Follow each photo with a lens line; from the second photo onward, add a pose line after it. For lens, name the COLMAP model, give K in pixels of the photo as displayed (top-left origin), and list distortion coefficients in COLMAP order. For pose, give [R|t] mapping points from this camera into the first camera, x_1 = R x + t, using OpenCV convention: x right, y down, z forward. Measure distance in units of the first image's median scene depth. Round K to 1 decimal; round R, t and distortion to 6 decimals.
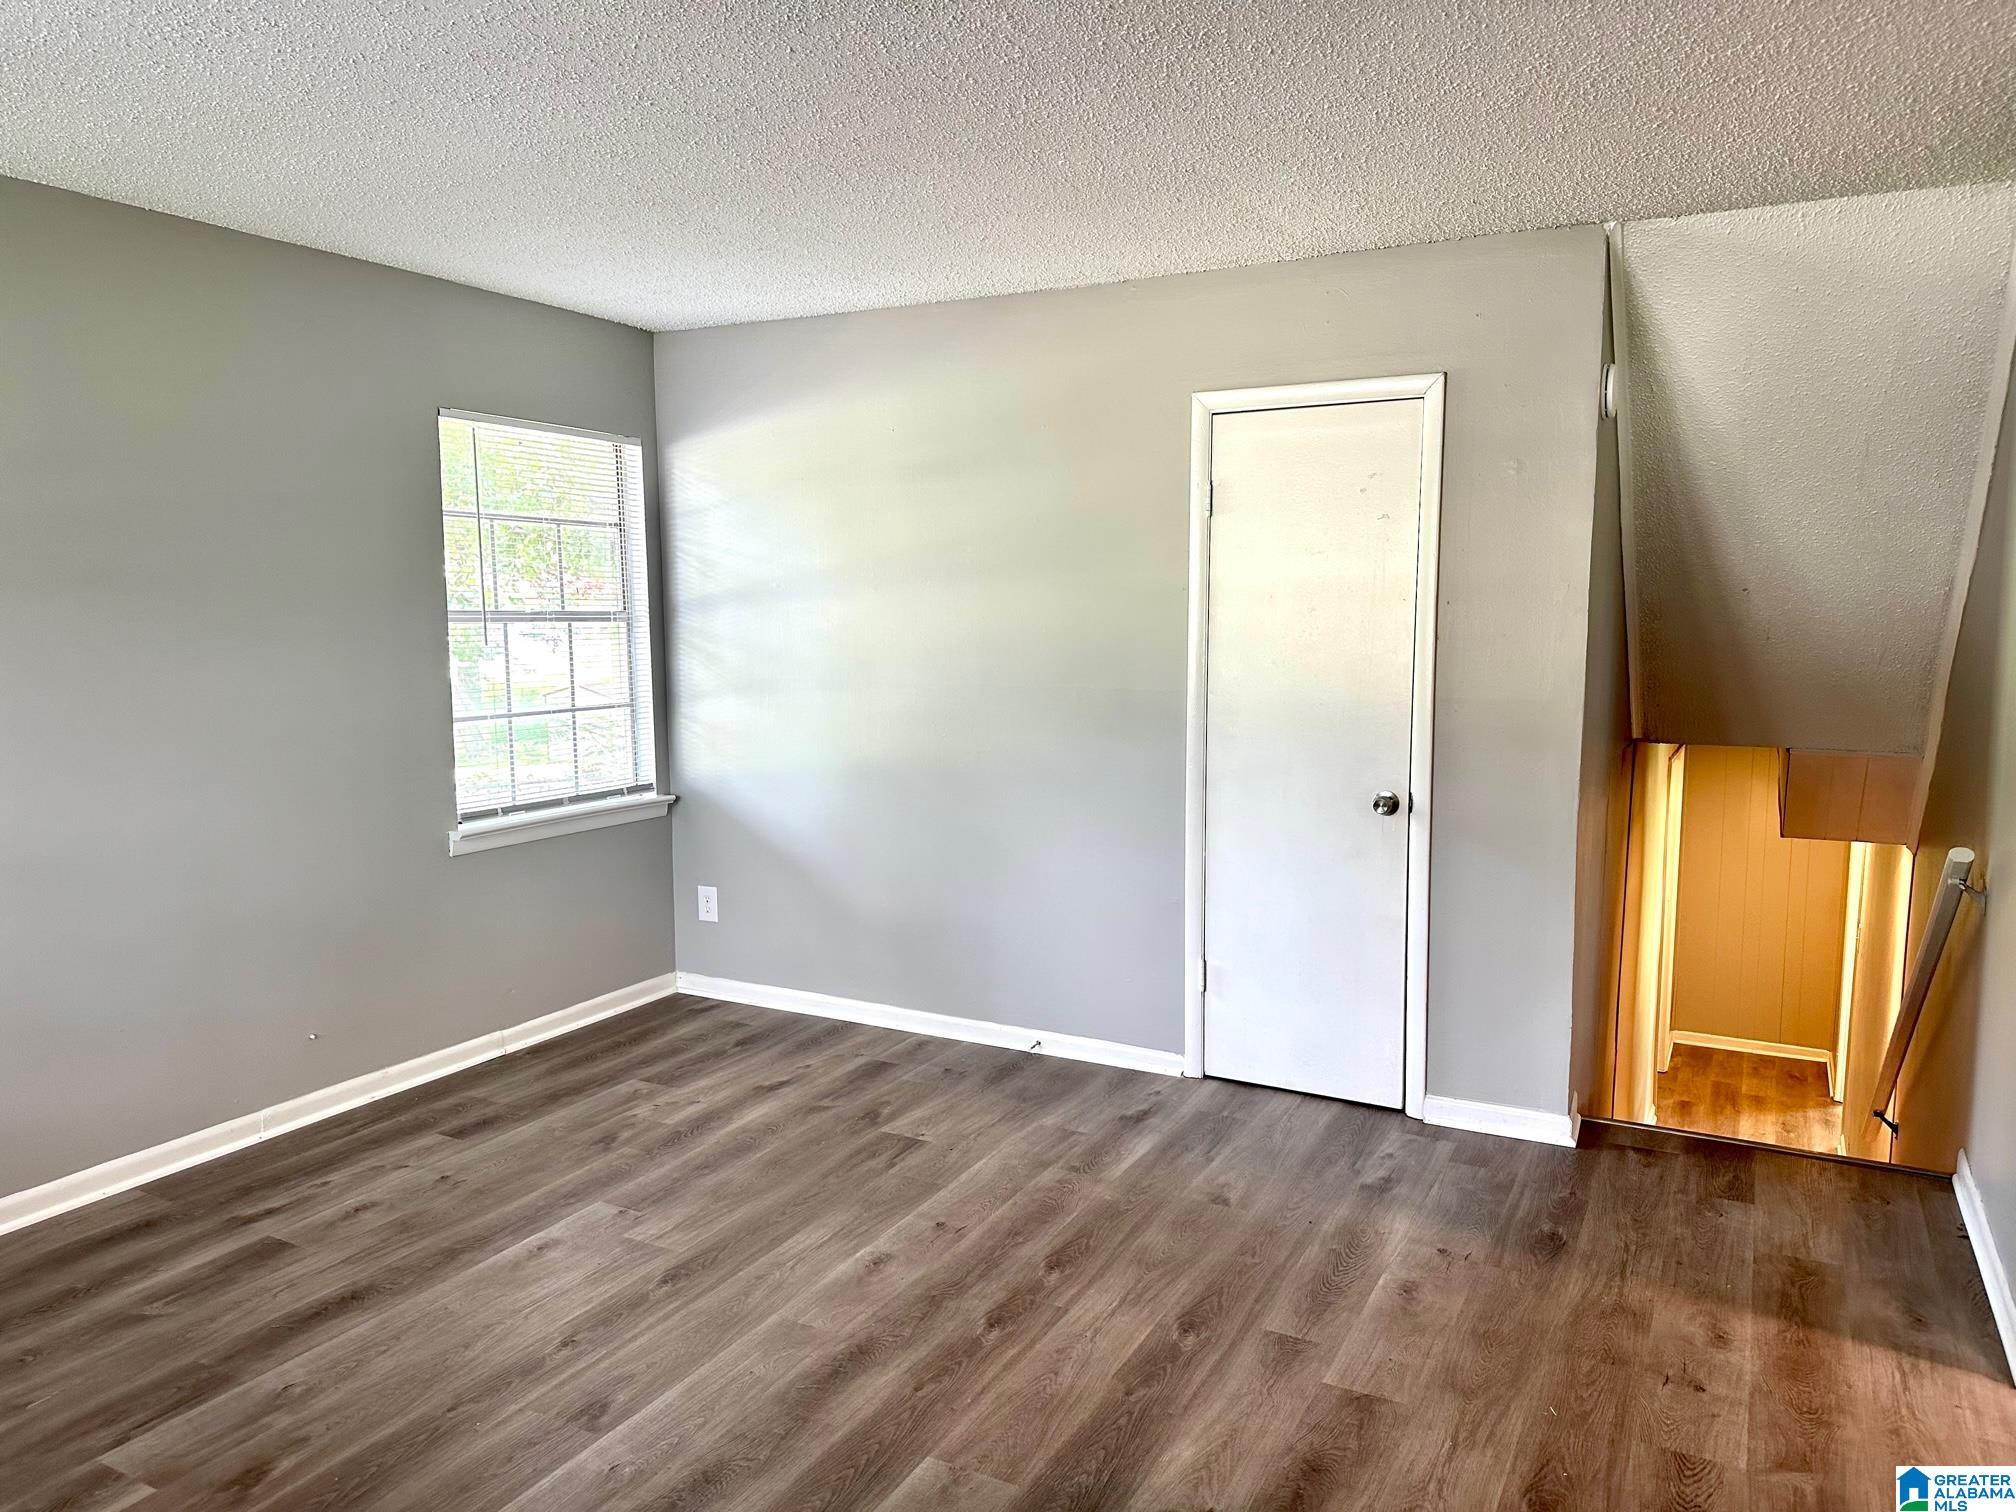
lens RADIAL K [[1455.0, 0, 1001.1], [0, 1455.0, 770.8], [0, 0, 1]] dist [0.024503, -0.010748]
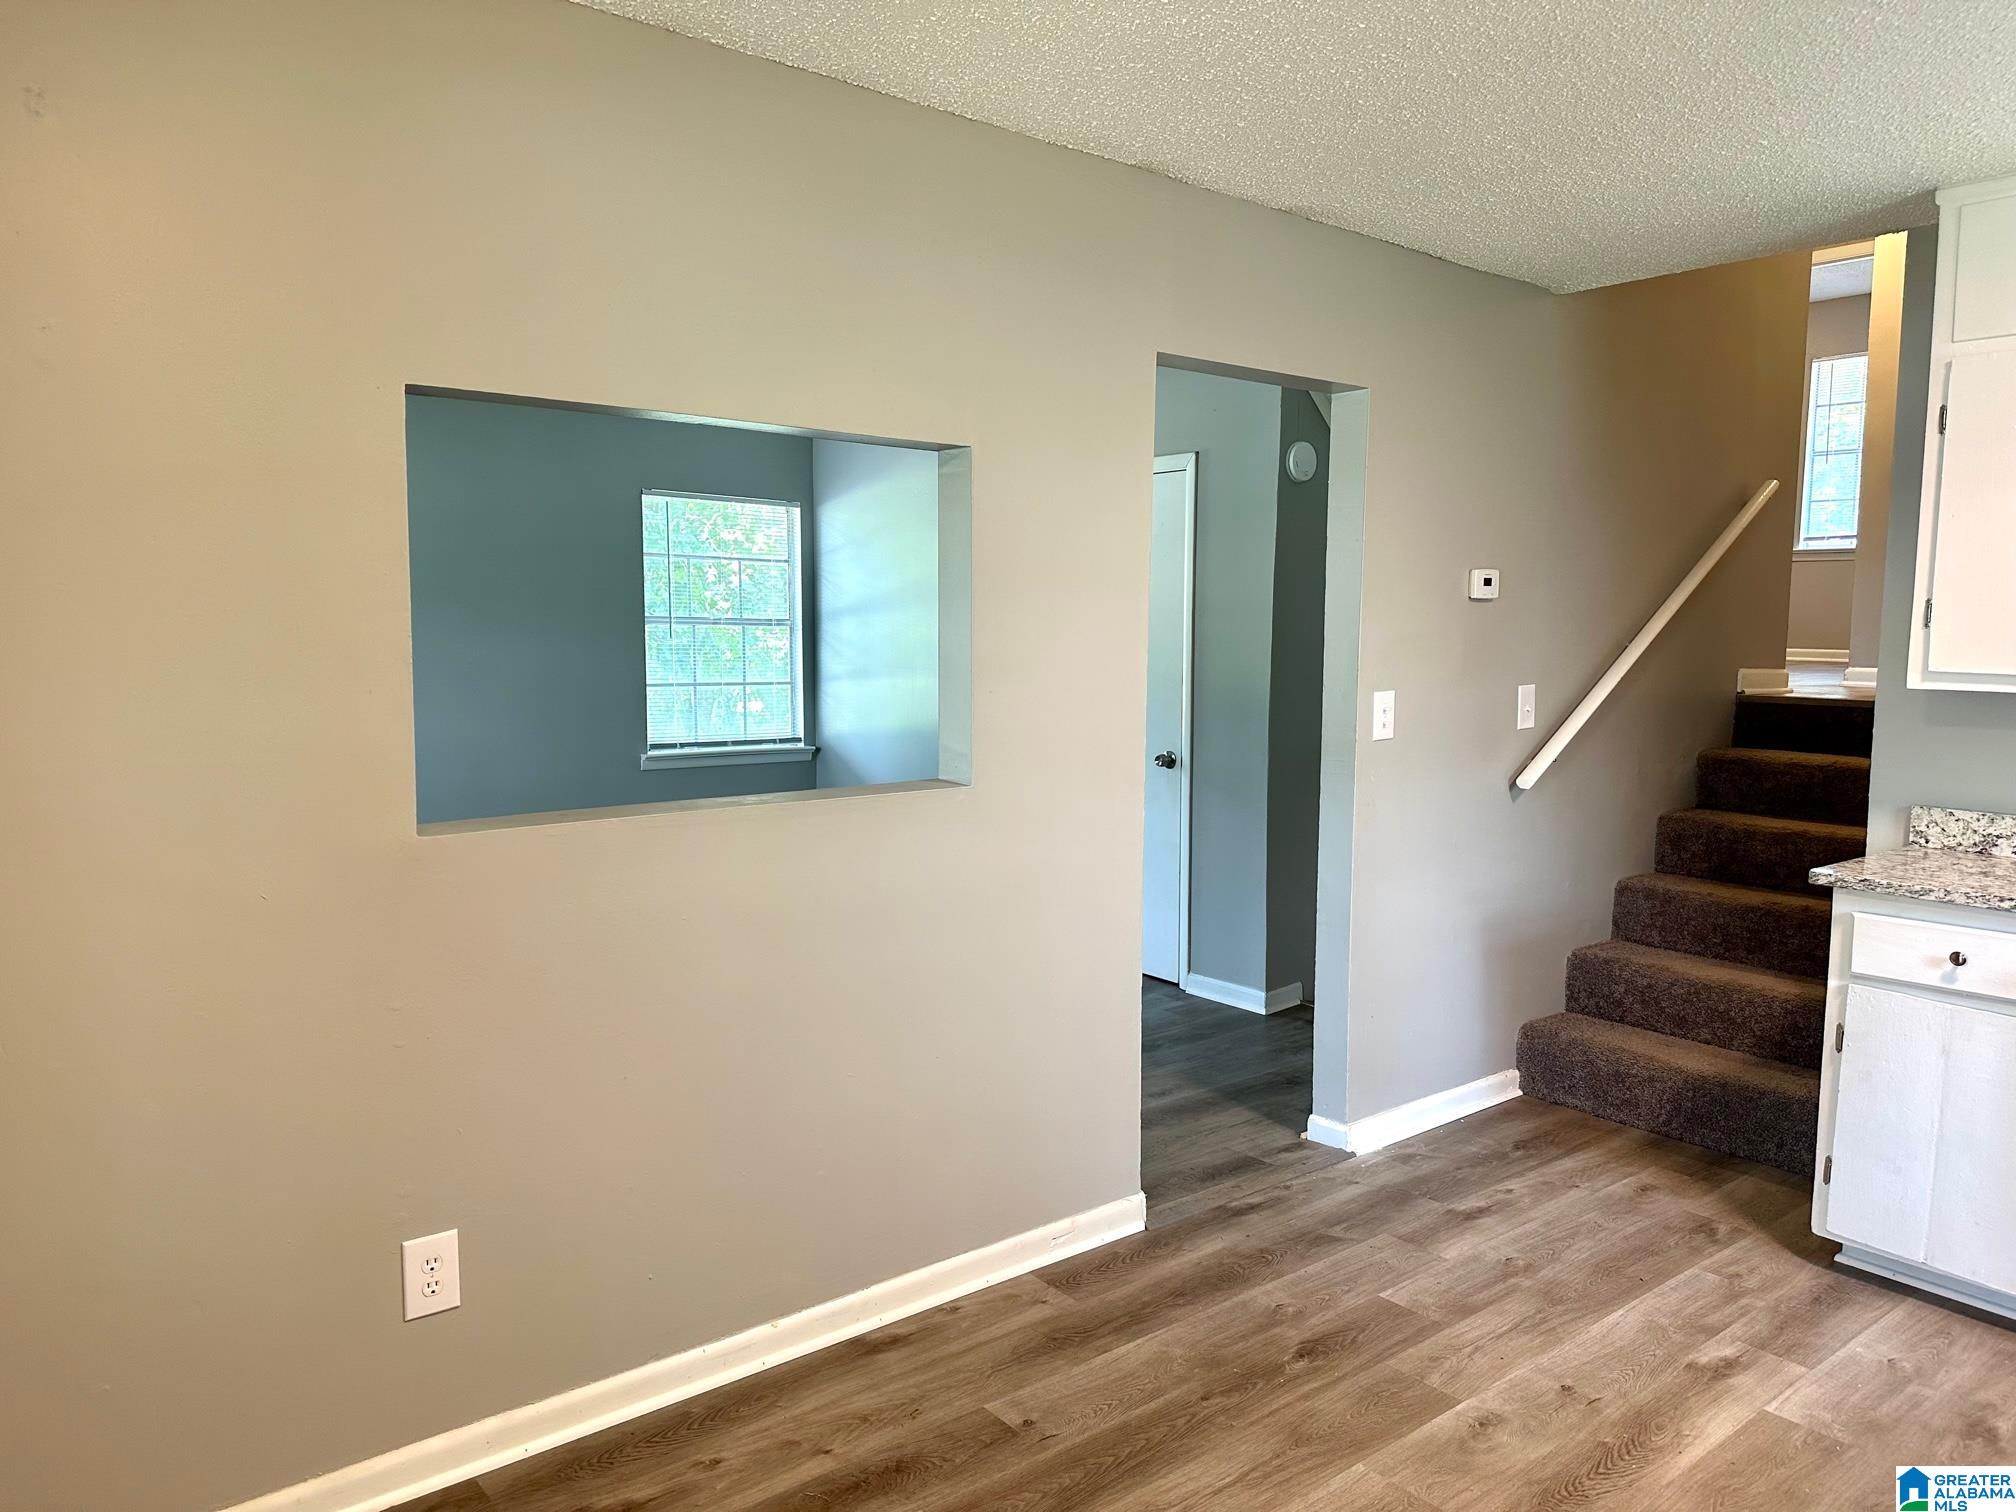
lens RADIAL K [[1455.0, 0, 1024.2], [0, 1455.0, 771.9], [0, 0, 1]] dist [0.024503, -0.010748]
pose [[0.924025, 0.050828, -0.378939, 0.575485], [-0.058265, 0.998268, -0.008178, 0.046228], [0.377867, 0.029635, 0.925386, -0.291245]]
